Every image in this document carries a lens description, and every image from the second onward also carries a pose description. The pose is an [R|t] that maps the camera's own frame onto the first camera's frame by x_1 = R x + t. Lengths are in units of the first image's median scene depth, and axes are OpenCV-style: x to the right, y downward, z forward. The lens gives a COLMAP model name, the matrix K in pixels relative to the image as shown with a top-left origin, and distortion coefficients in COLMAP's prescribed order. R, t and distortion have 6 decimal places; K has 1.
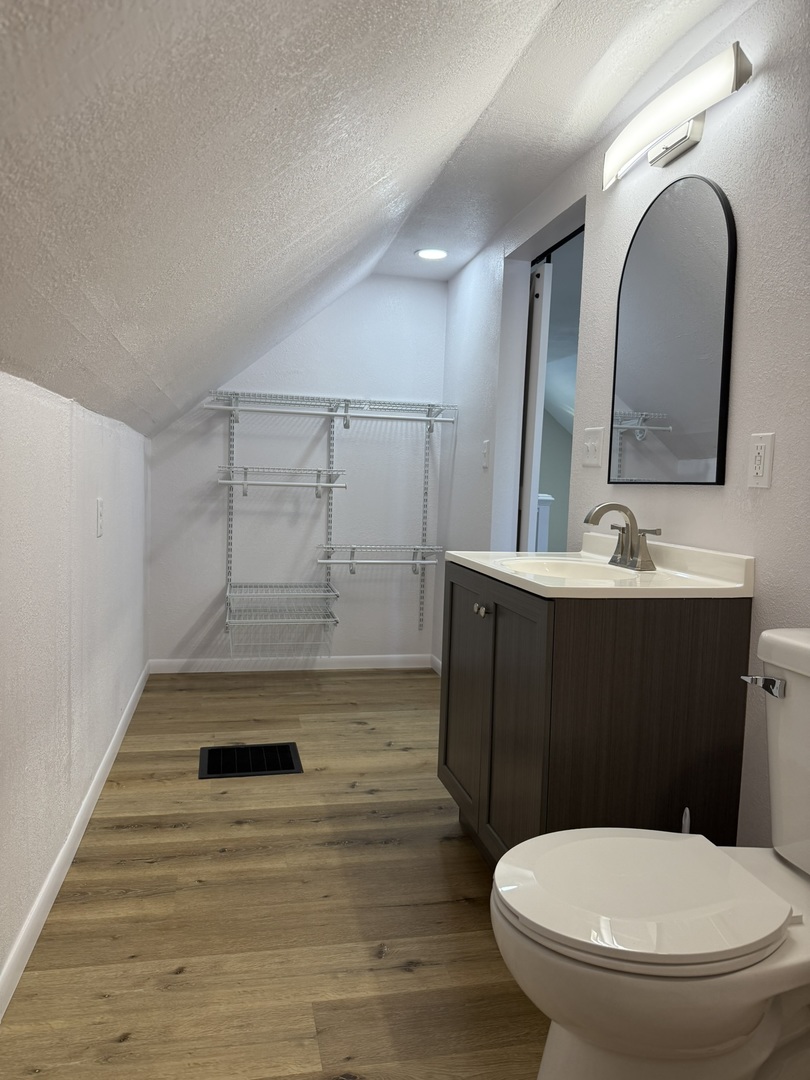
lens RADIAL K [[763.3, 0, 403.5], [0, 763.3, 537.8], [0, 0, 1]] dist [-0.003515, -0.001053]
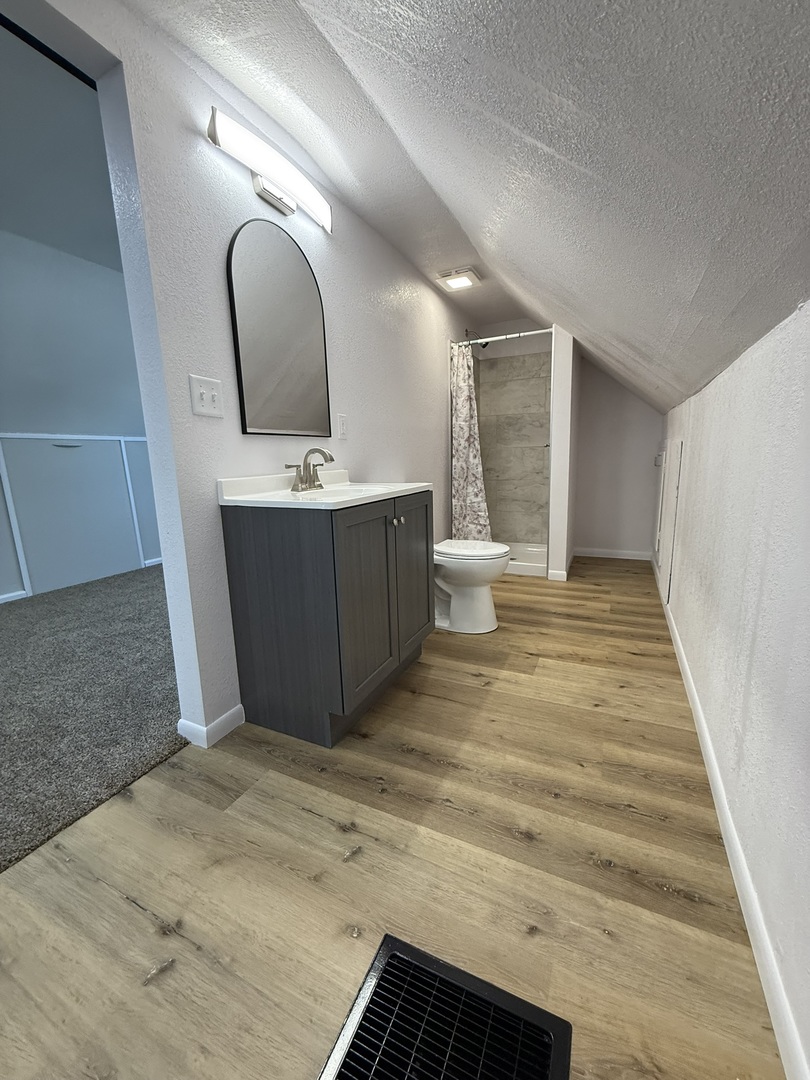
lens RADIAL K [[432.2, 0, 406.7], [0, 432.2, 543.6], [0, 0, 1]] dist [0.017302, -0.000227]
pose [[-0.784139, -0.137454, 0.605171, -0.404095], [0.047254, 0.959107, 0.279073, -0.092323], [-0.618783, 0.247429, -0.745578, 1.543778]]
